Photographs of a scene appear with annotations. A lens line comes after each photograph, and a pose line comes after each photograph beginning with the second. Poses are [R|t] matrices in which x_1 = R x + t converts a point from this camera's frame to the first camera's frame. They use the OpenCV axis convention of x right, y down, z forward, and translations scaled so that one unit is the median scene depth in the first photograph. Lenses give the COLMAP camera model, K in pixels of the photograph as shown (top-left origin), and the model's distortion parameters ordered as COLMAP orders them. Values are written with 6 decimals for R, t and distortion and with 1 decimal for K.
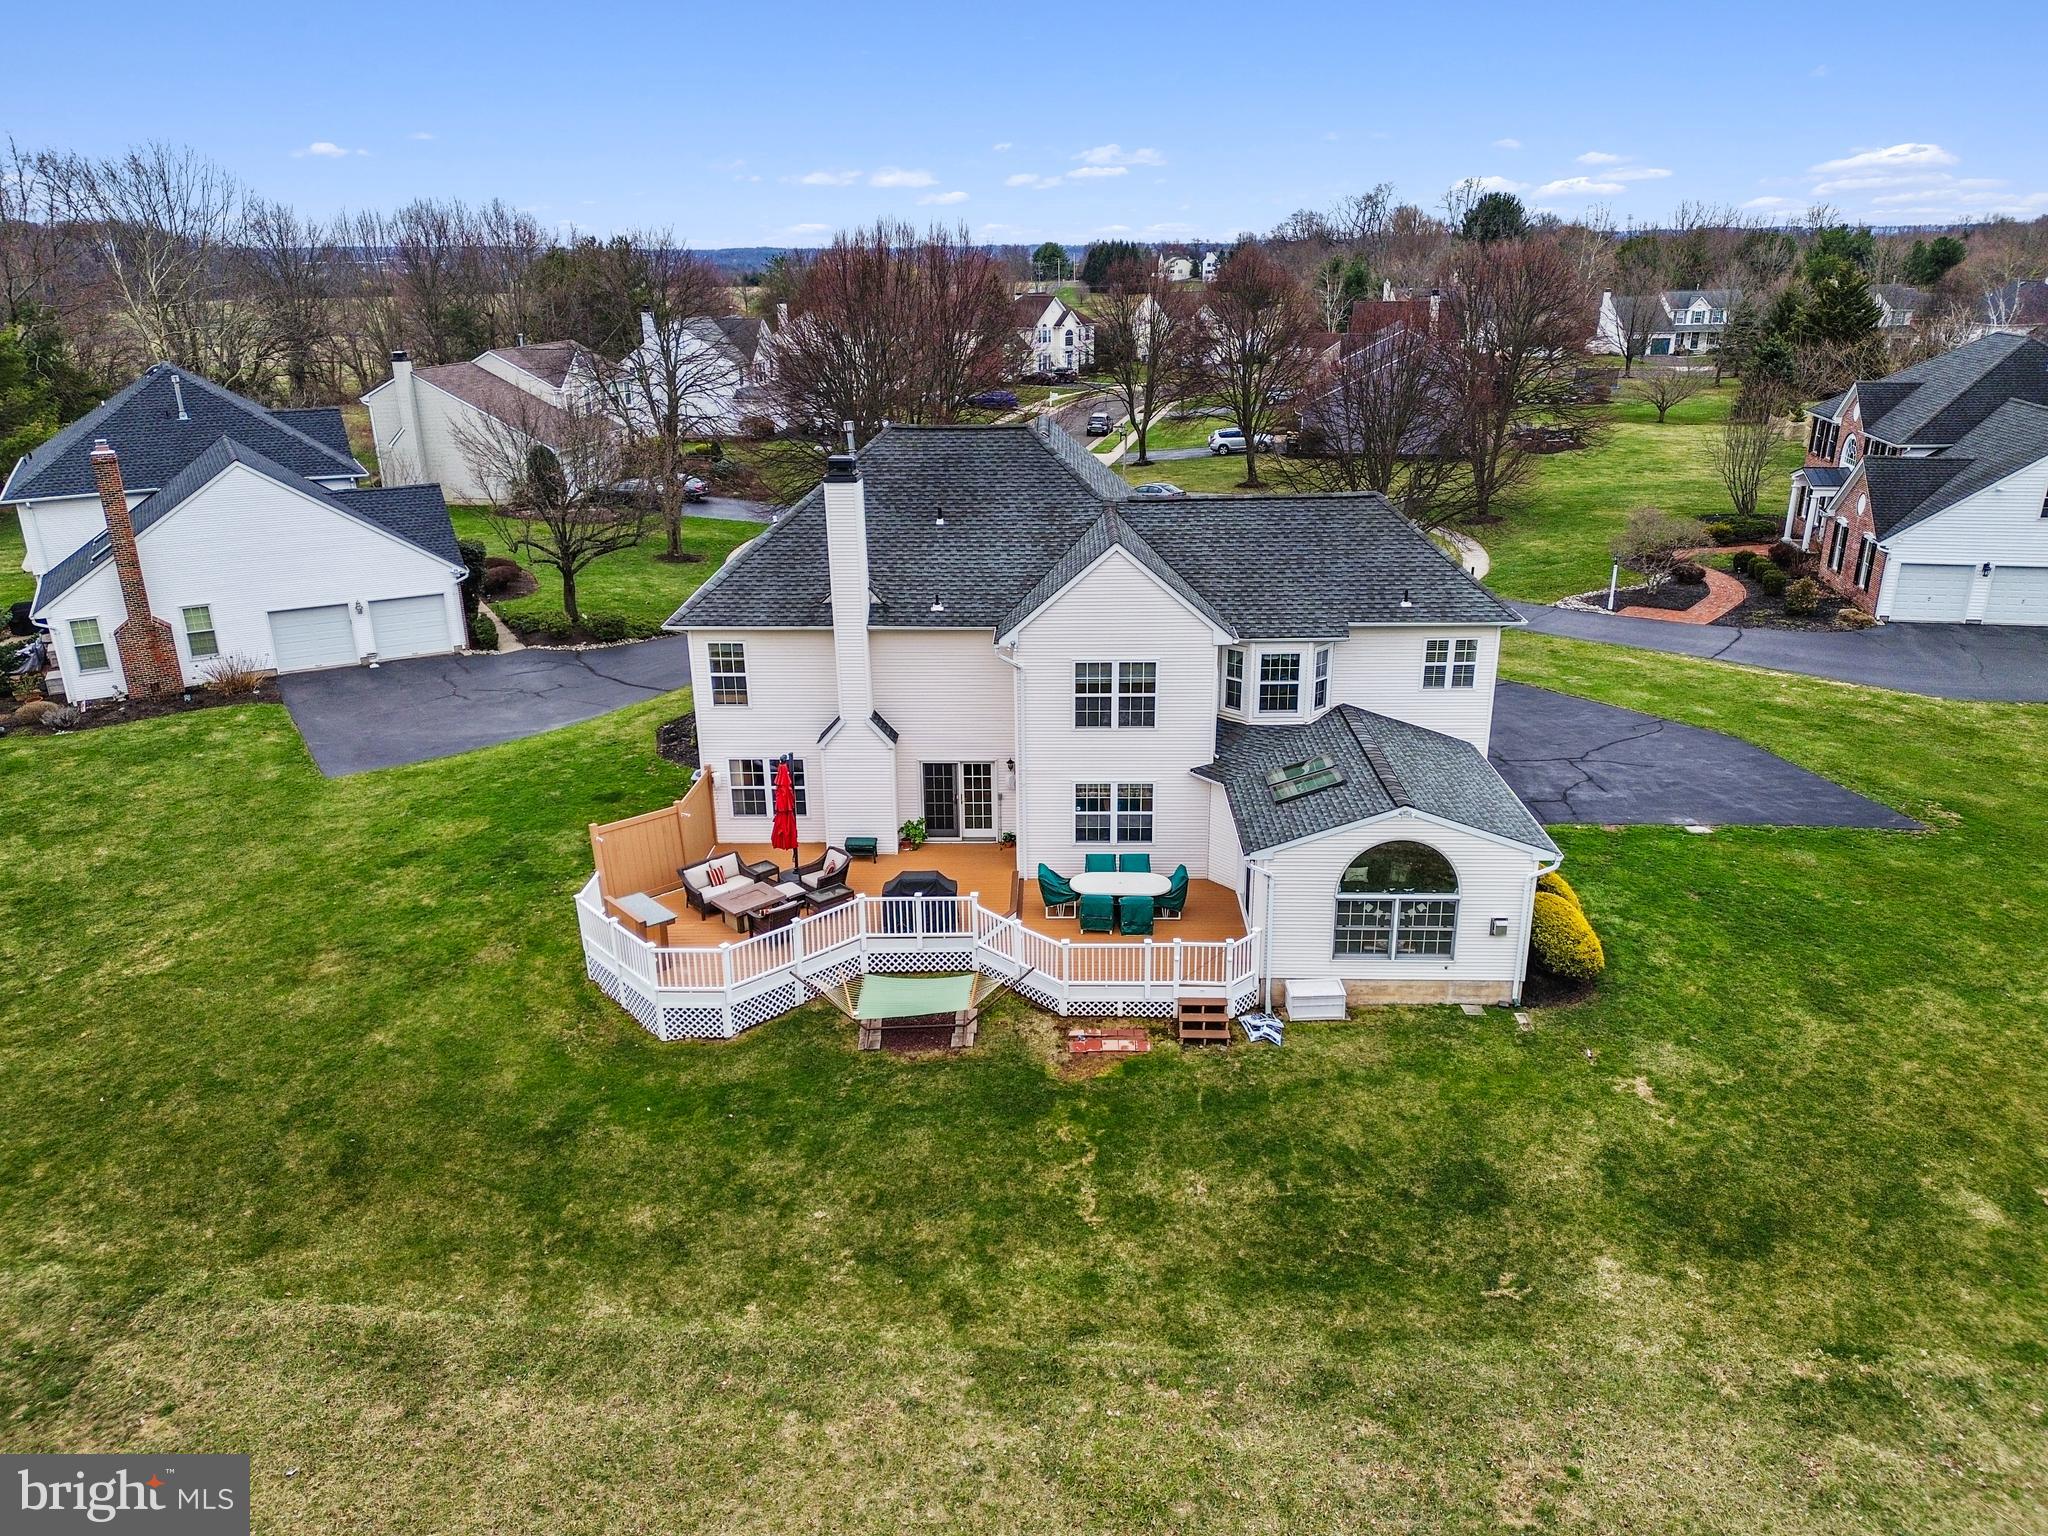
lens RADIAL K [[1440.6, 0, 1023.1], [0, 1440.6, 759.9], [0, 0, 1]] dist [0.087232, -0.092468]
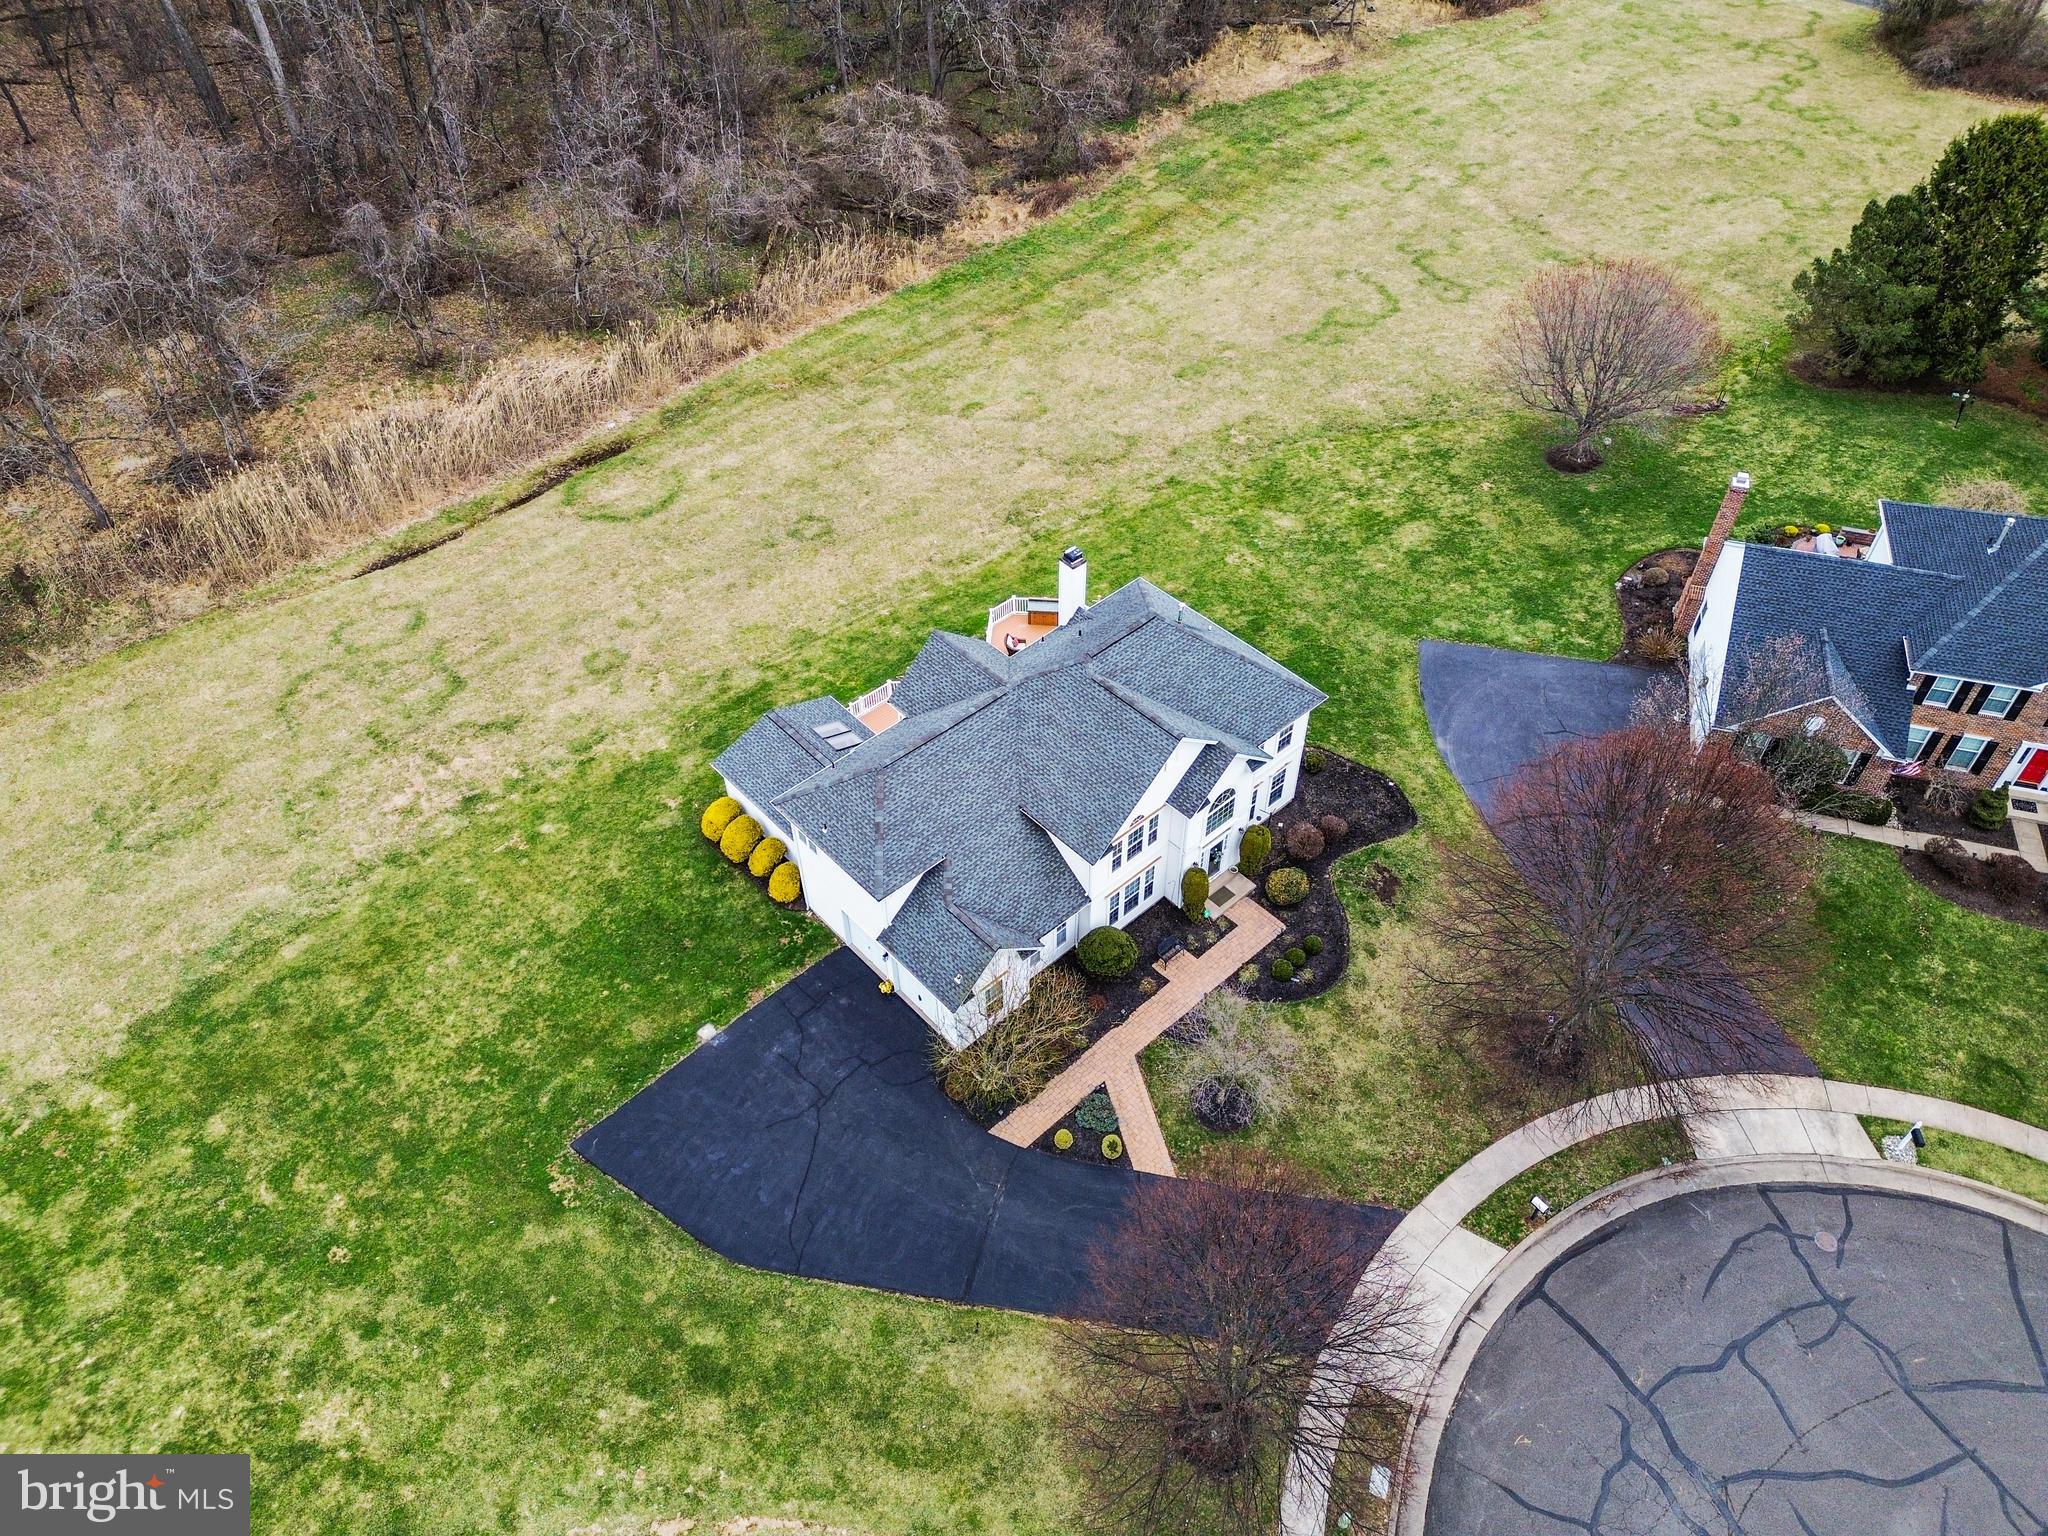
lens RADIAL K [[1435.0, 0, 1023.1], [0, 1435.0, 769.9], [0, 0, 1]] dist [0.090691, -0.094680]
pose [[-0.722898, 0.508446, -0.467869, 0.890217], [-0.214322, 0.478735, 0.851398, -1.575257], [0.656875, 0.715748, -0.237106, 1.561537]]
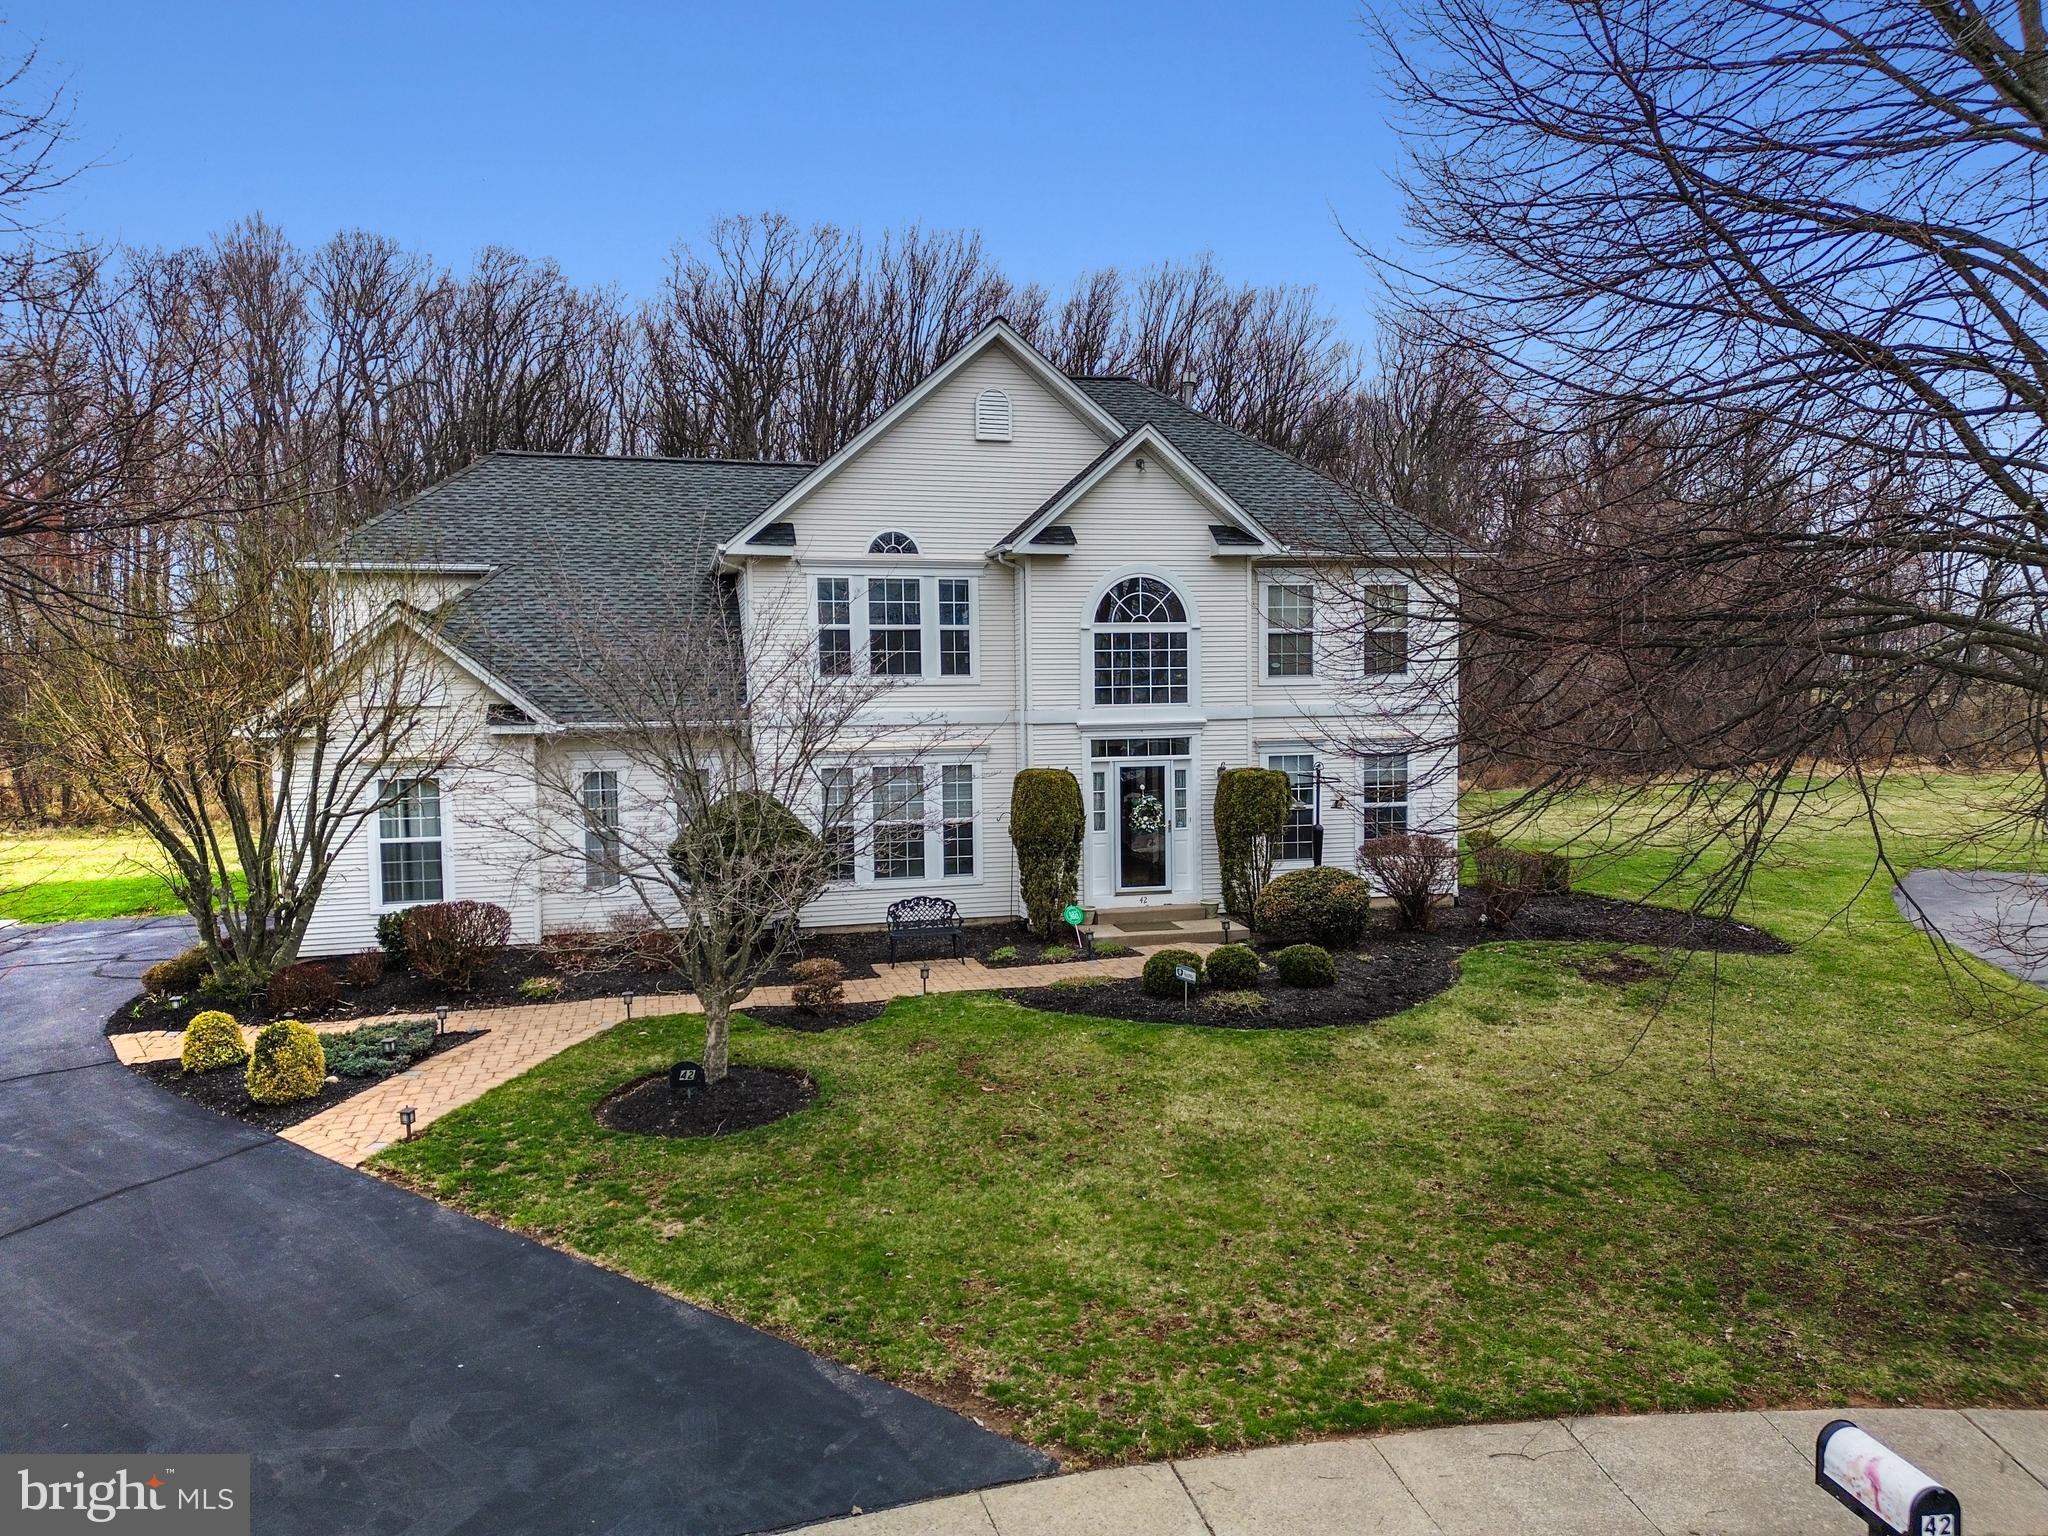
lens RADIAL K [[1435.0, 0, 1023.1], [0, 1435.0, 769.9], [0, 0, 1]] dist [0.090691, -0.094680]
pose [[-0.962790, 0.039393, -0.267363, 0.201298], [-0.067713, 0.922598, 0.379773, -0.369666], [0.261629, 0.383746, -0.885601, 1.979251]]
